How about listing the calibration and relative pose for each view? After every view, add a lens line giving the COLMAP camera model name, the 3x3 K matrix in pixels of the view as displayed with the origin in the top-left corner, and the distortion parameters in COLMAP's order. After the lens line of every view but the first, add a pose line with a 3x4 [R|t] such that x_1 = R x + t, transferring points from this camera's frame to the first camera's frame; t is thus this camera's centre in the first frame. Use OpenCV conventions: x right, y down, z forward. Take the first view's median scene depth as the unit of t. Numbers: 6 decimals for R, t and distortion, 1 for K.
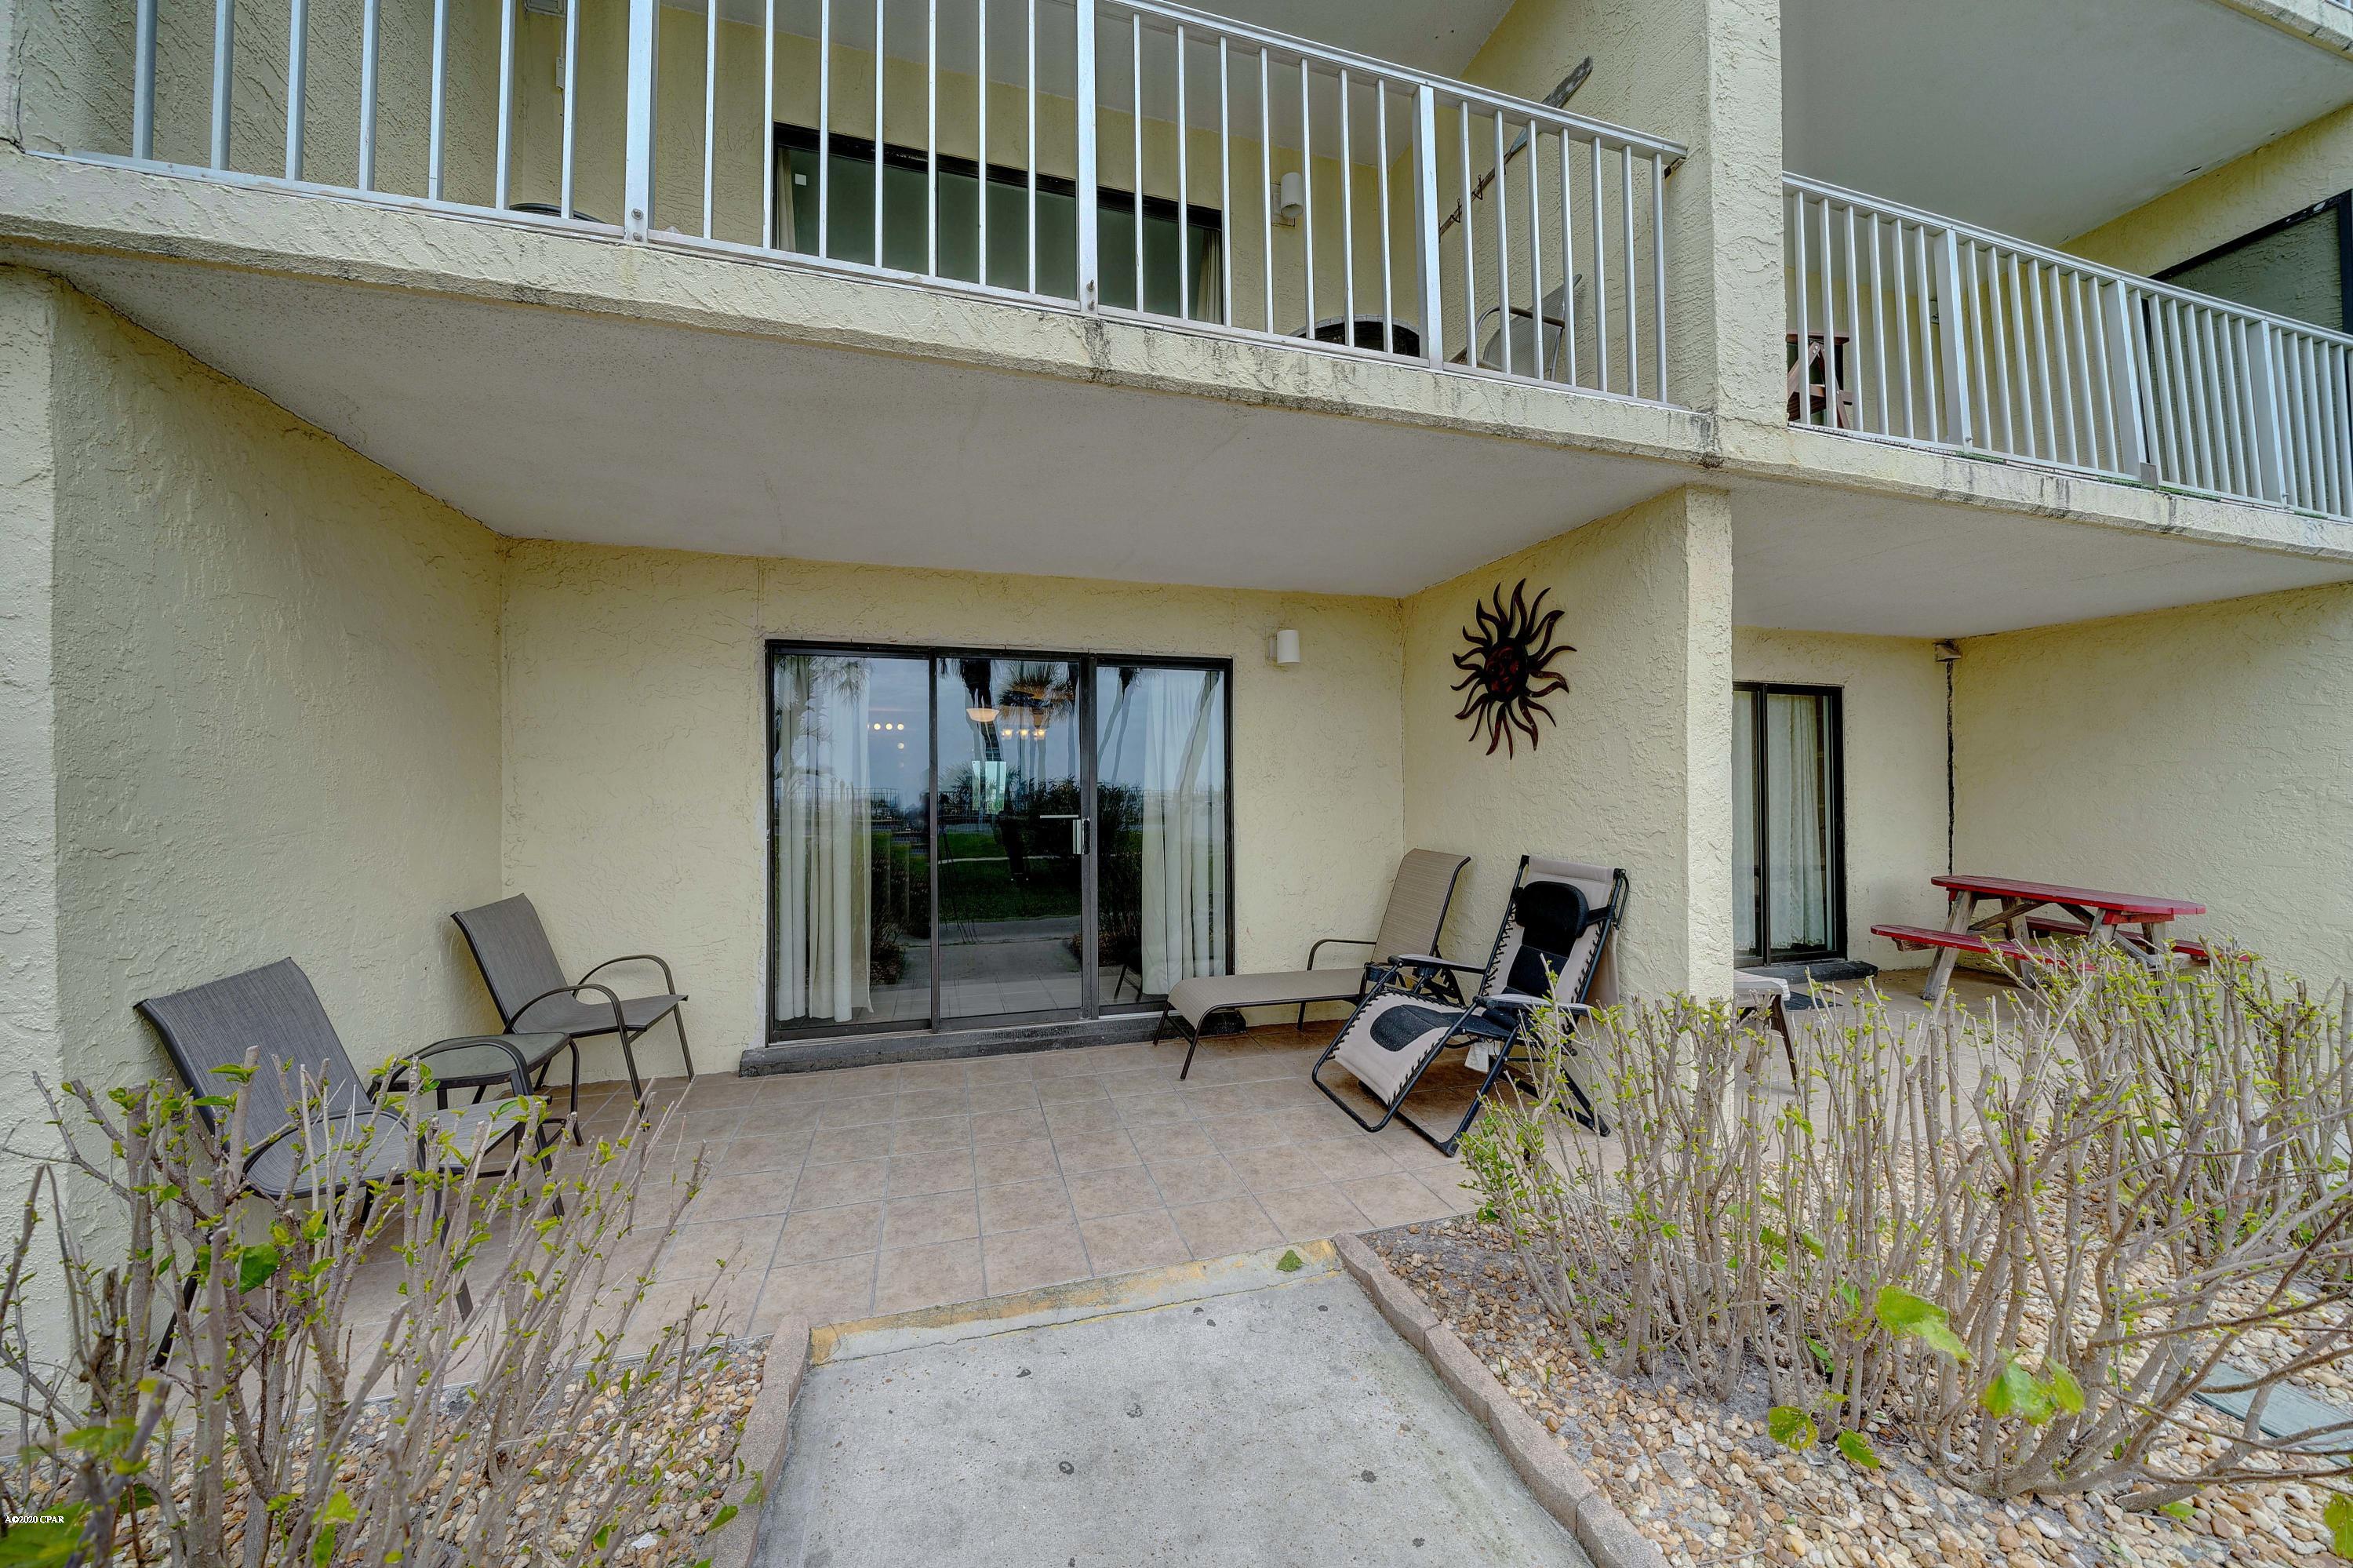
lens RADIAL K [[876.3, 0, 1182.7], [0, 876.3, 786.7], [0, 0, 1]] dist [-0.007292, 0.000185]
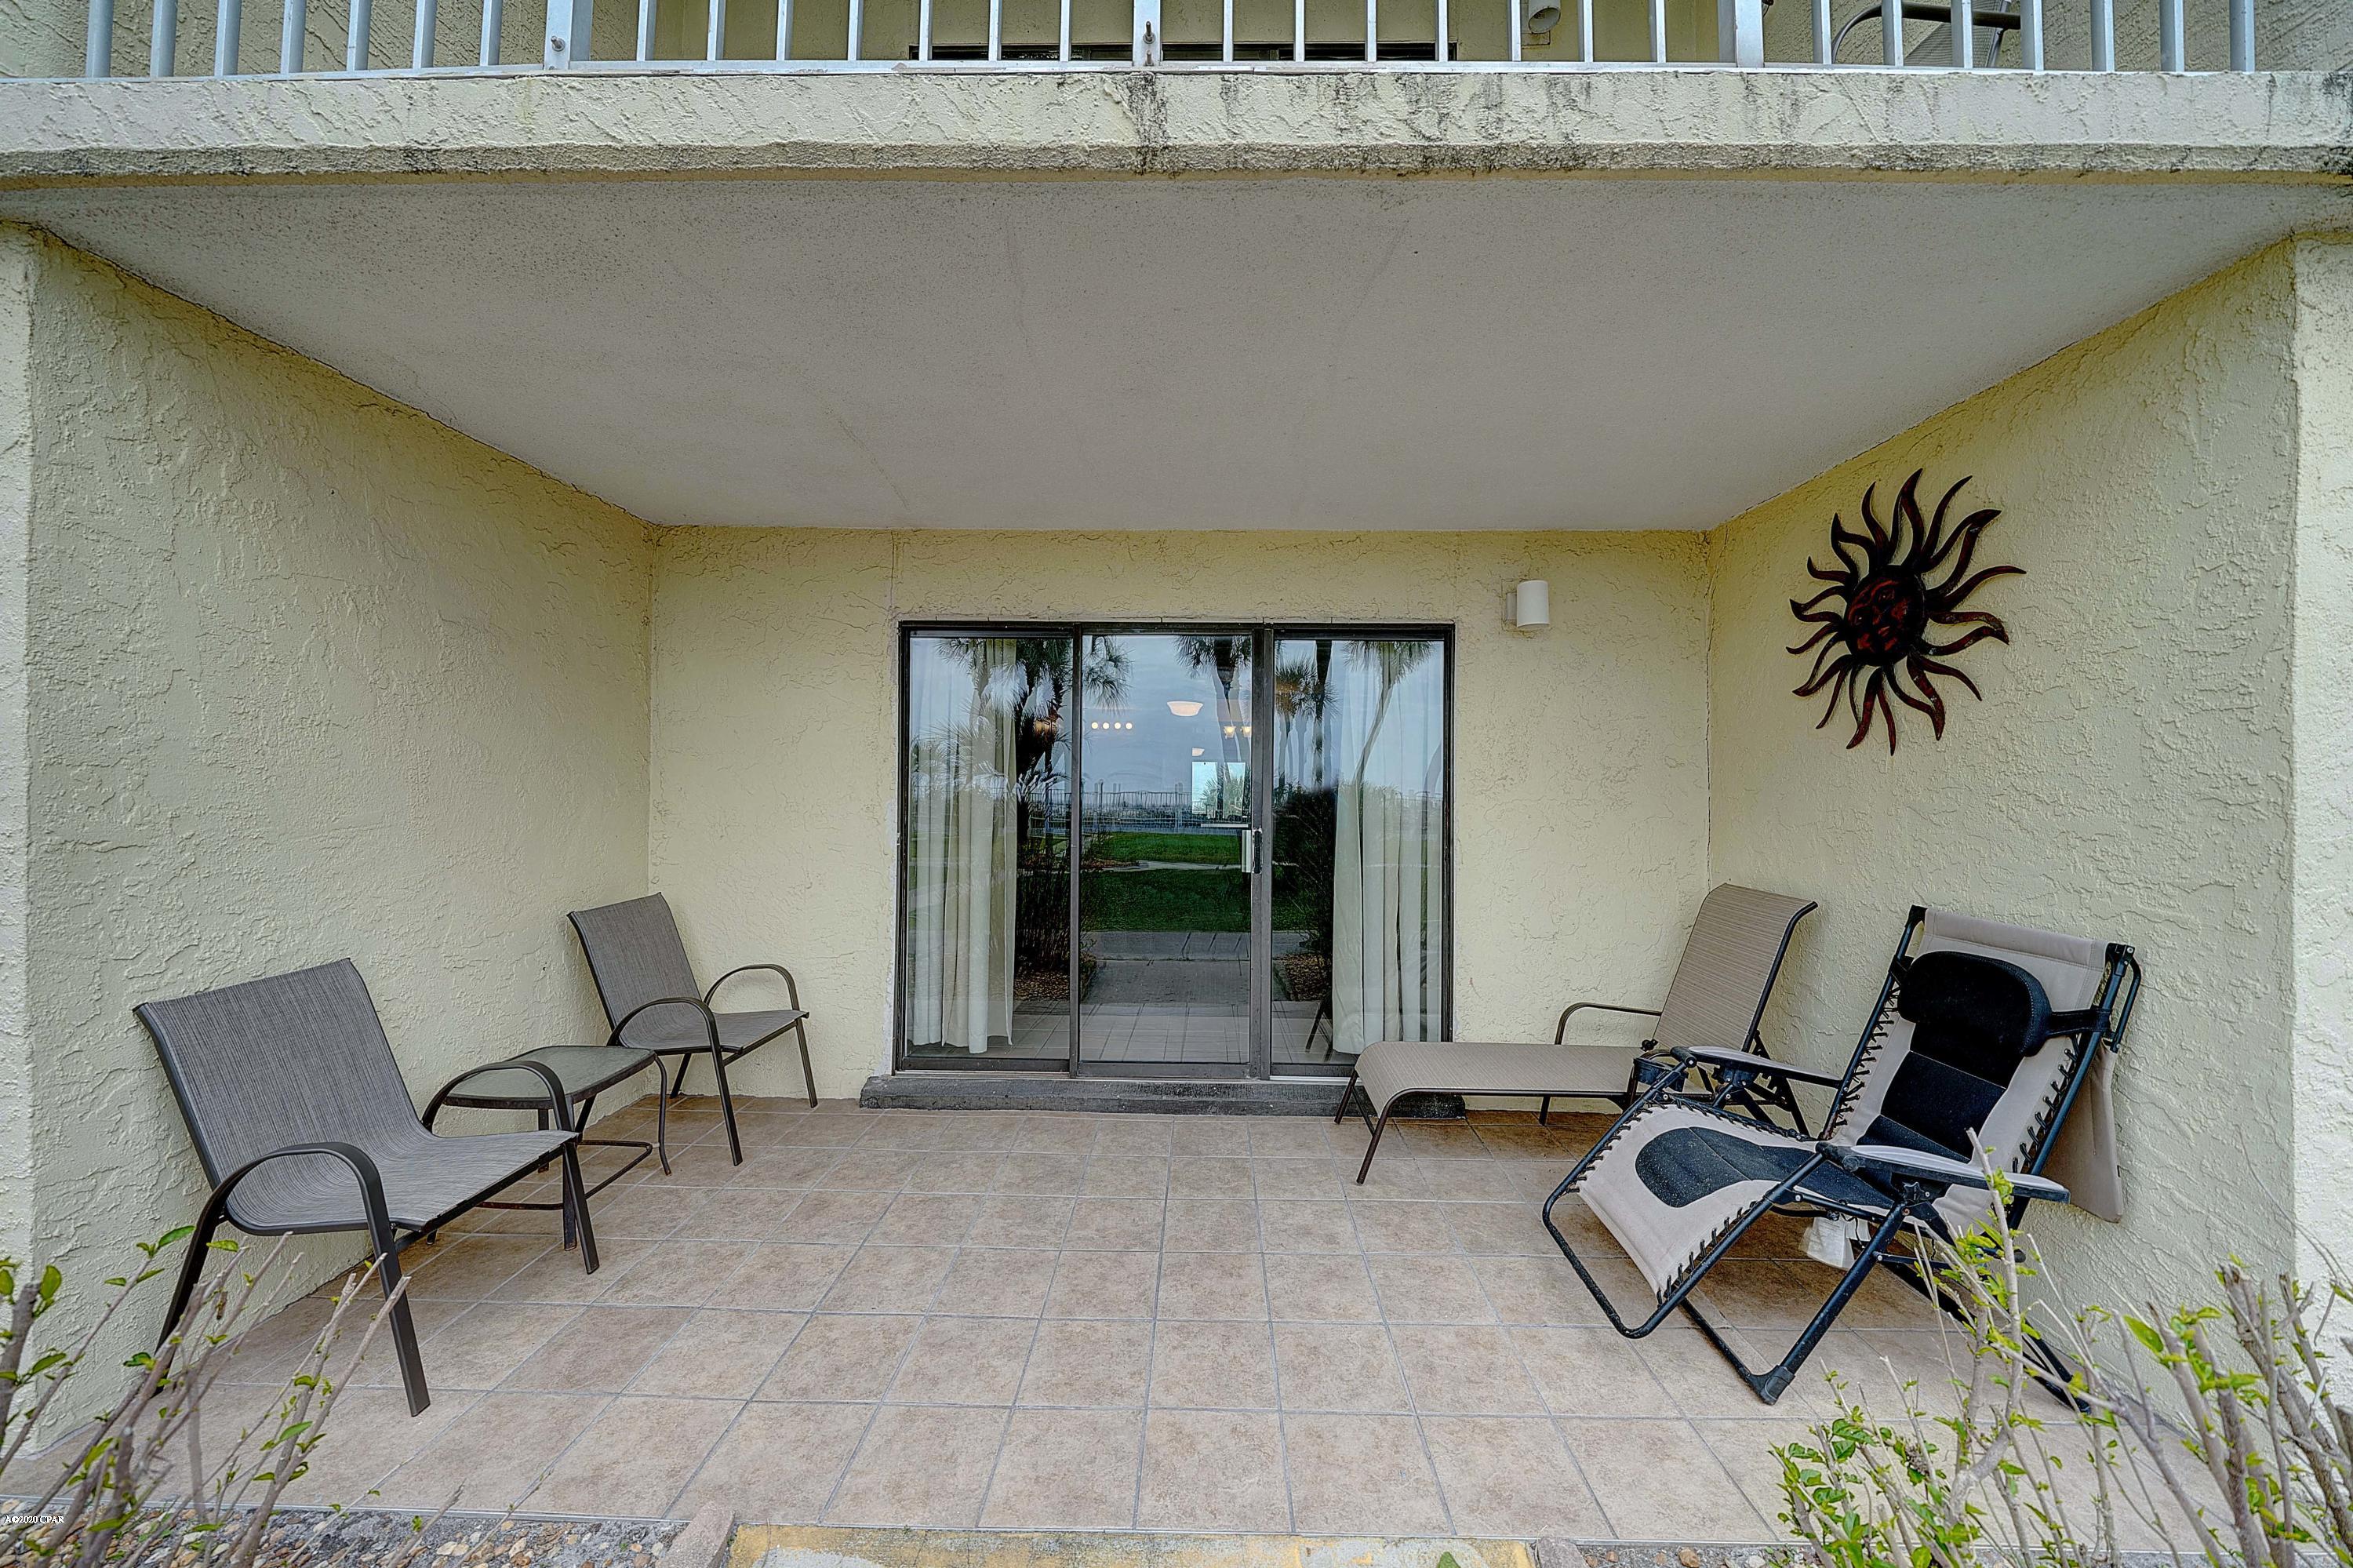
lens RADIAL K [[876.3, 0, 1182.7], [0, 876.3, 786.7], [0, 0, 1]] dist [-0.007292, 0.000185]
pose [[0.950399, 0.011366, -0.310824, 0.091718], [-0.012445, 0.999921, -0.001490, -0.000420], [0.310783, 0.005284, 0.950466, 0.265745]]
